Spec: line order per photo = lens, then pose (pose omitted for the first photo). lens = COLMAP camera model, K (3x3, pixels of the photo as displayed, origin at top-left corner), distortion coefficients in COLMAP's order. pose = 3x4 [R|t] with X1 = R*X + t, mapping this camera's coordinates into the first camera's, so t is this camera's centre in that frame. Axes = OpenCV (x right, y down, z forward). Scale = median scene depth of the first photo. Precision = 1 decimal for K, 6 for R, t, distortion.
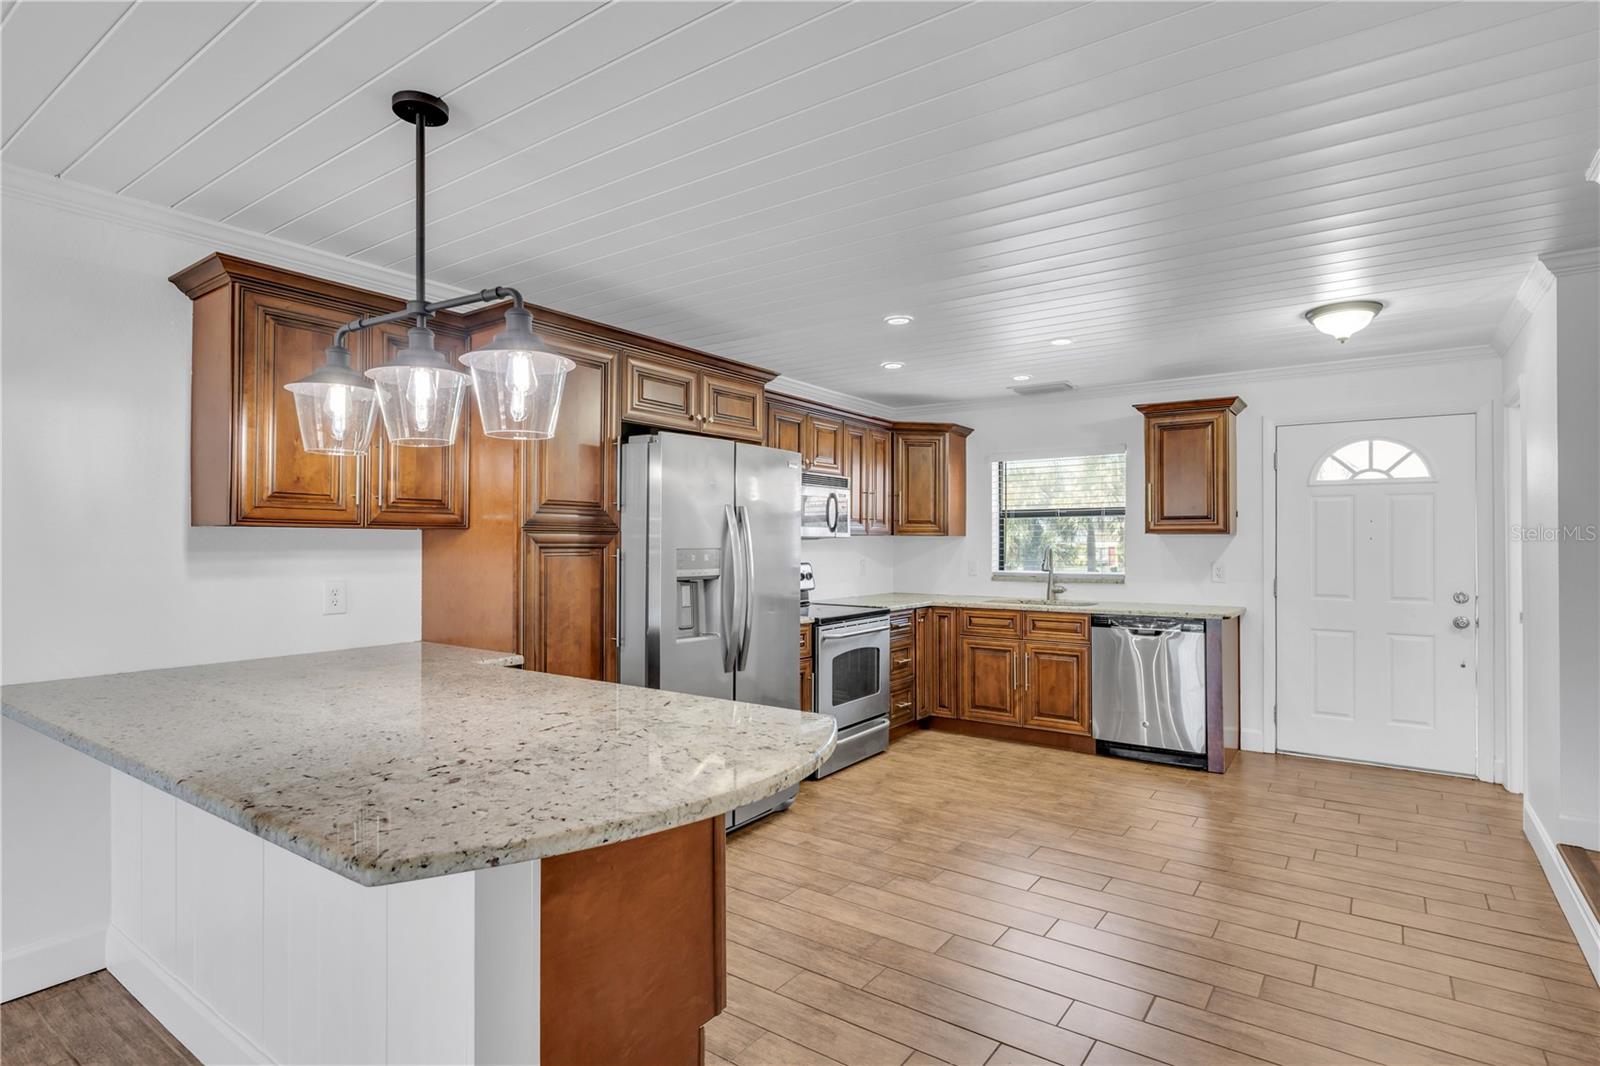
lens RADIAL K [[744.9, 0, 769.5], [0, 744.9, 541.8], [0, 0, 1]] dist [-0.005250, 0.001571]
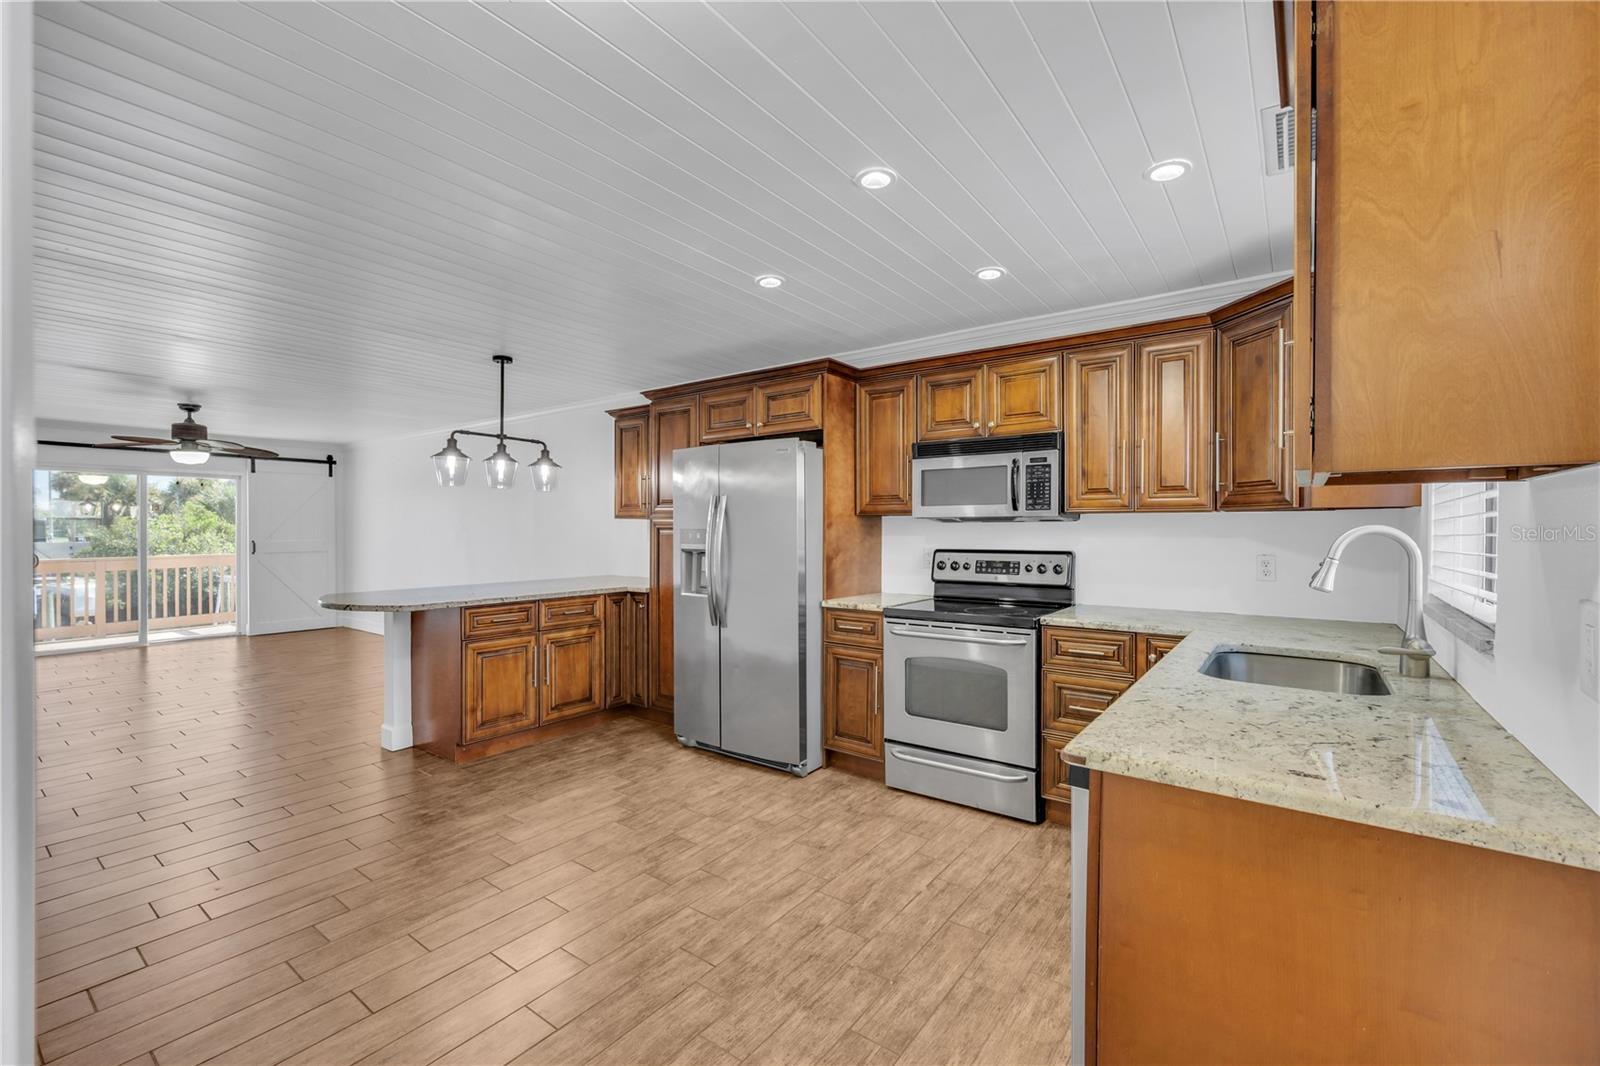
lens RADIAL K [[668.7, 0, 796.1], [0, 668.7, 534.3], [0, 0, 1]] dist [-0.002206, -0.000280]
pose [[0.053071, 0.010104, -0.998540, 0.791444], [0.002528, 0.999944, 0.010252, 0.004859], [0.998588, -0.003069, 0.053042, 0.776665]]
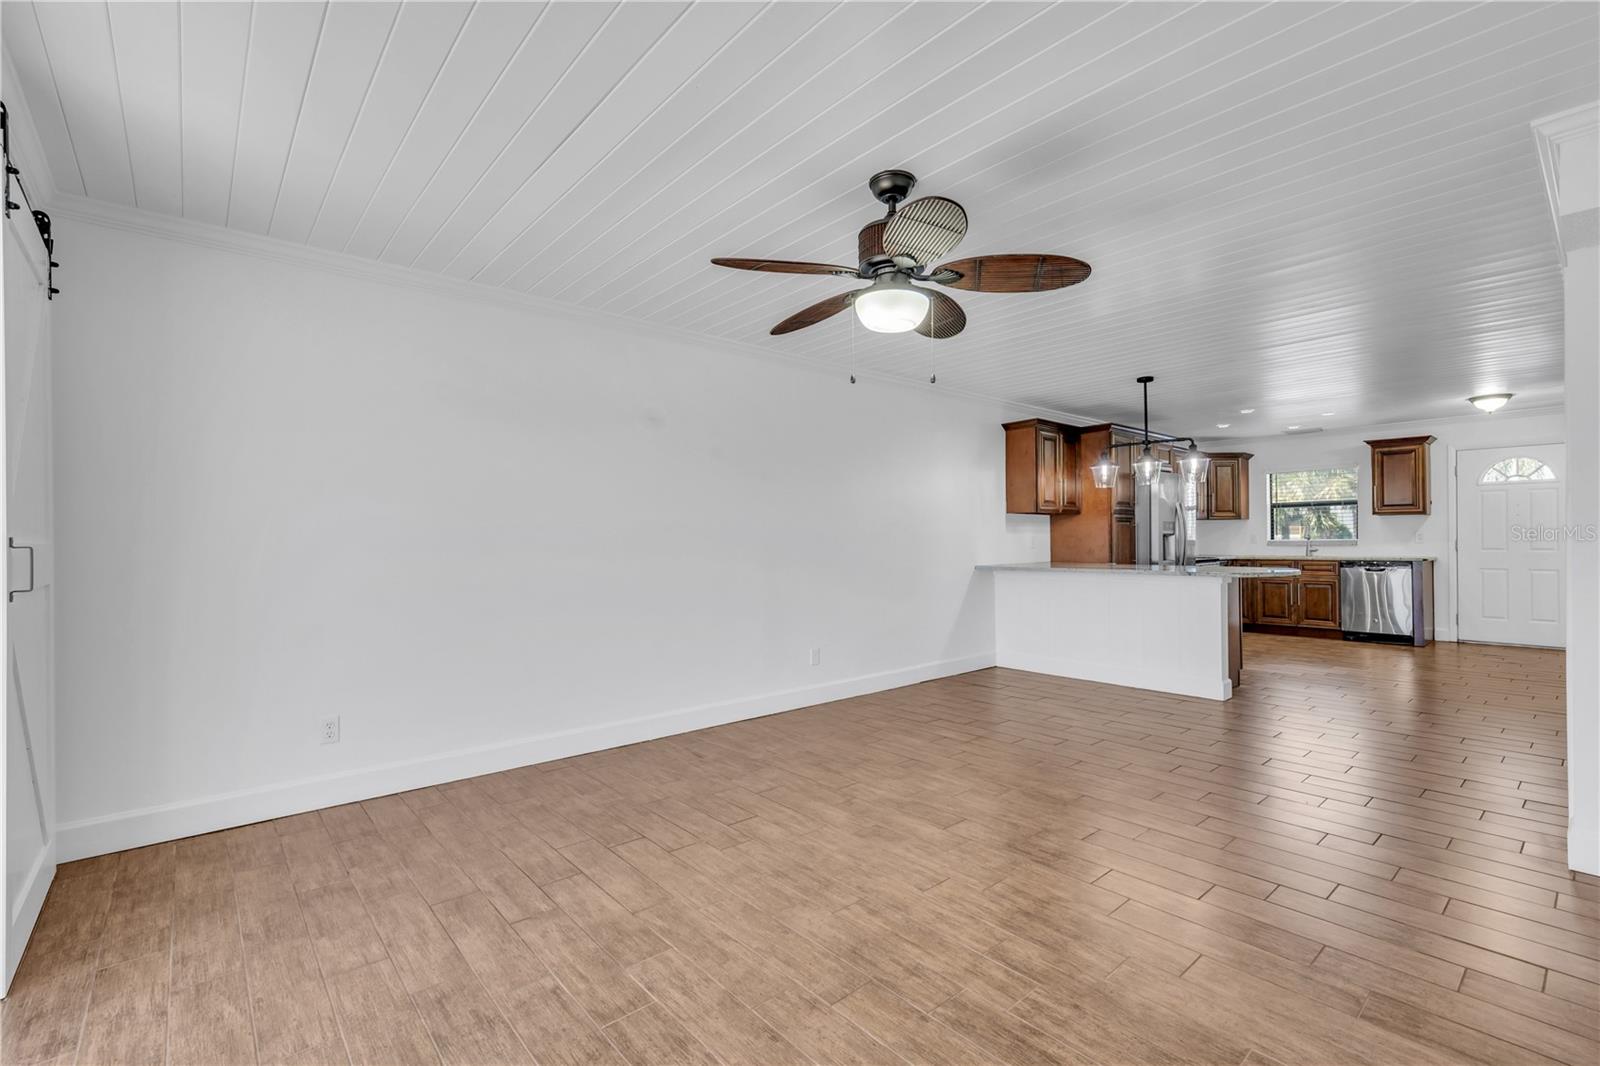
lens RADIAL K [[744.9, 0, 797.7], [0, 744.9, 543.3], [0, 0, 1]] dist [-0.005250, 0.001571]
pose [[0.988661, -0.009983, -0.149829, -0.601930], [0.010537, 0.999940, 0.002906, 0.038389], [0.149791, -0.004452, 0.988708, -0.980645]]
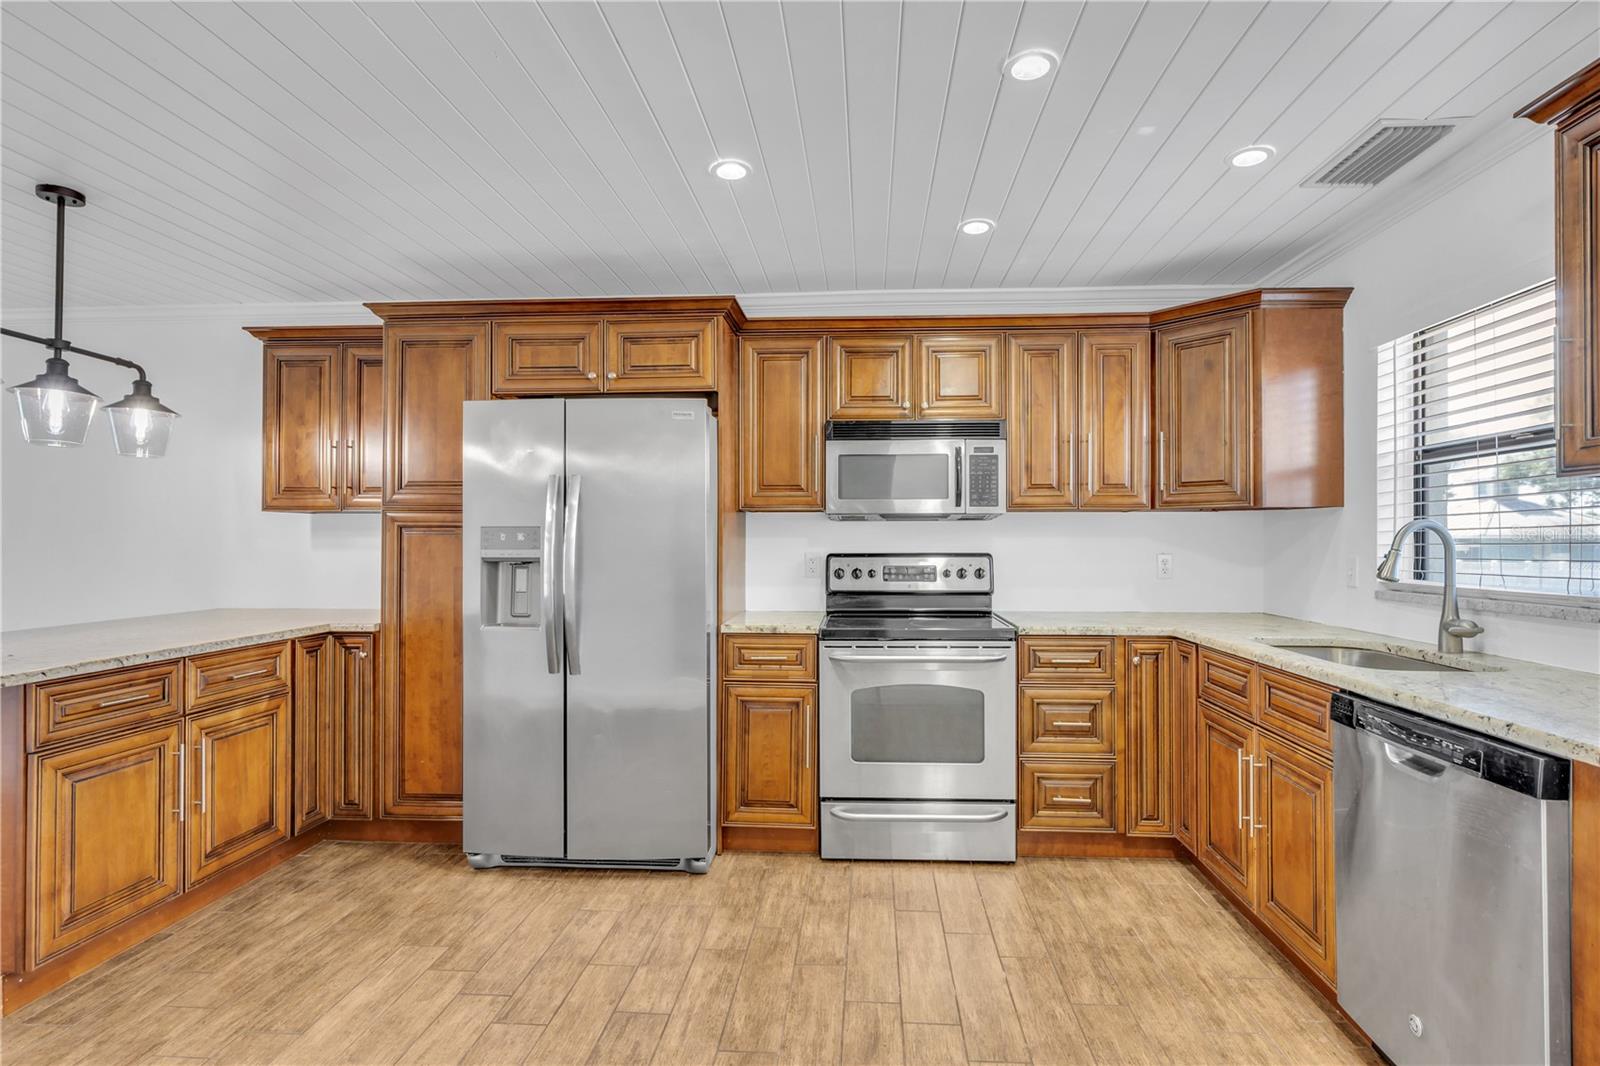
lens RADIAL K [[782.3, 0, 820.9], [0, 782.3, 531.9], [0, 0, 1]] dist [0.001550, -0.001960]
pose [[0.588169, -0.003455, -0.808731, 0.604009], [0.000303, 0.999992, -0.004051, 0.013676], [0.808738, 0.002138, 0.588165, 0.520865]]
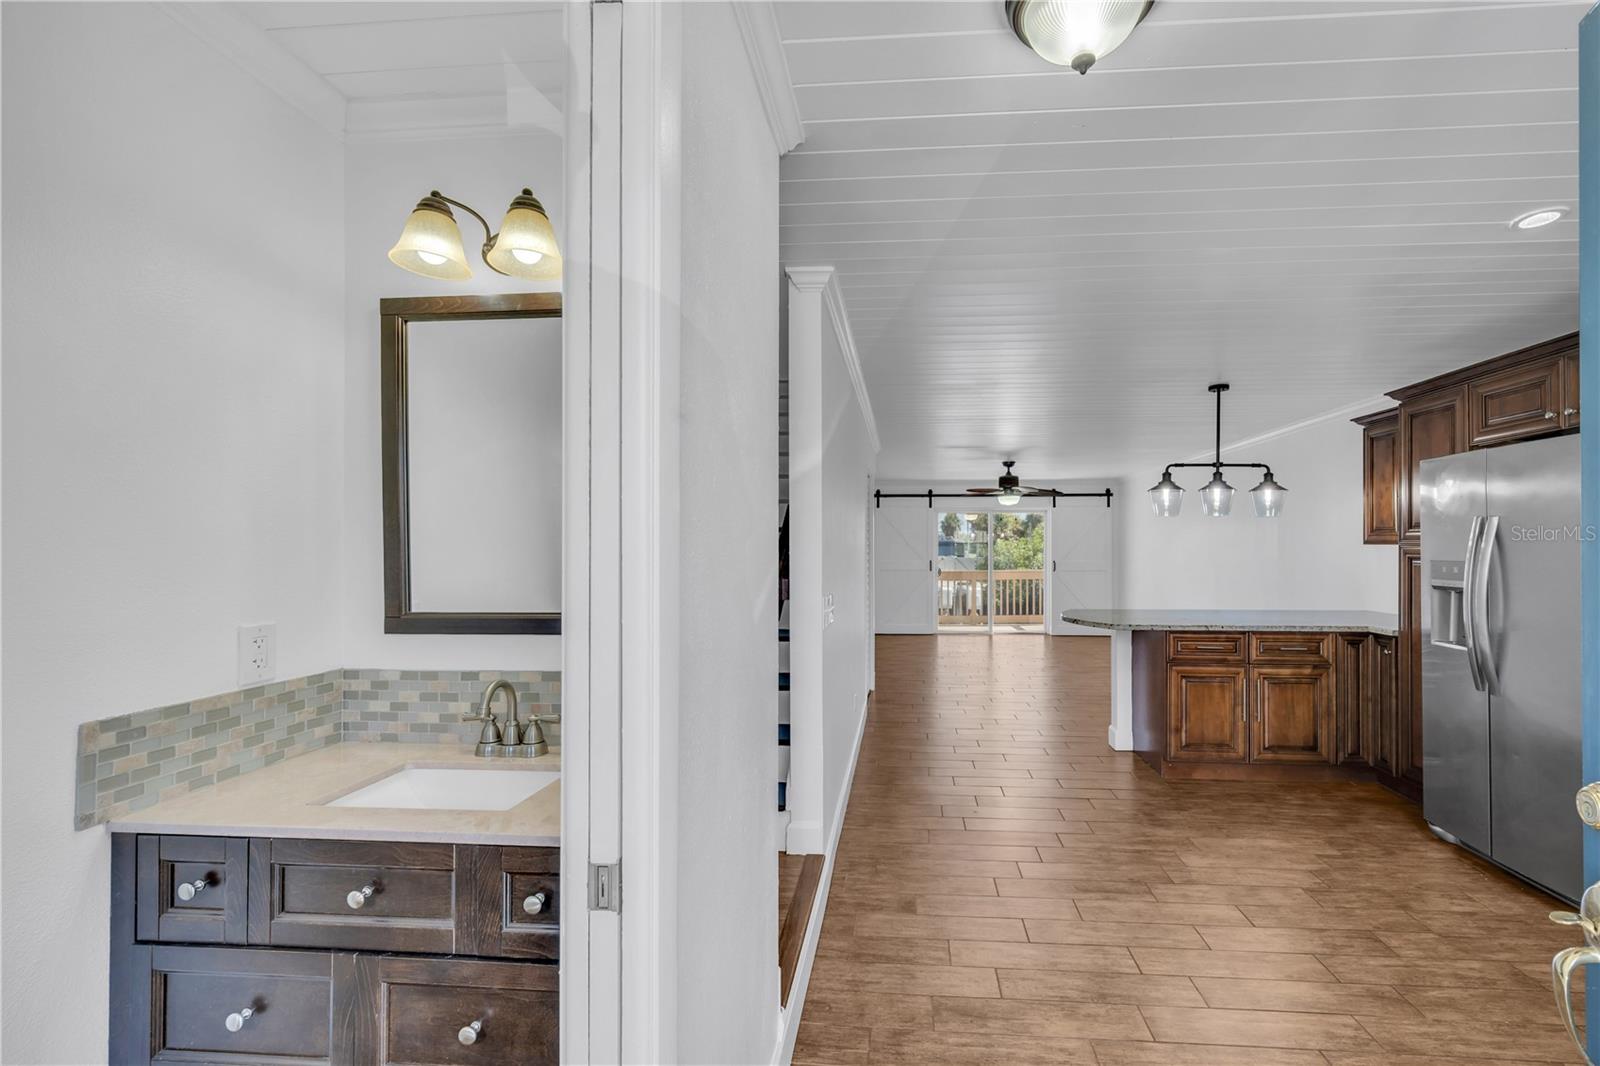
lens RADIAL K [[668.7, 0, 866.5], [0, 668.7, 540.8], [0, 0, 1]] dist [-0.002206, -0.000280]
pose [[-0.808233, -0.004478, -0.588846, 0.786765], [0.002894, 0.999929, -0.011576, -0.007071], [0.588856, -0.011060, -0.808162, 0.885676]]
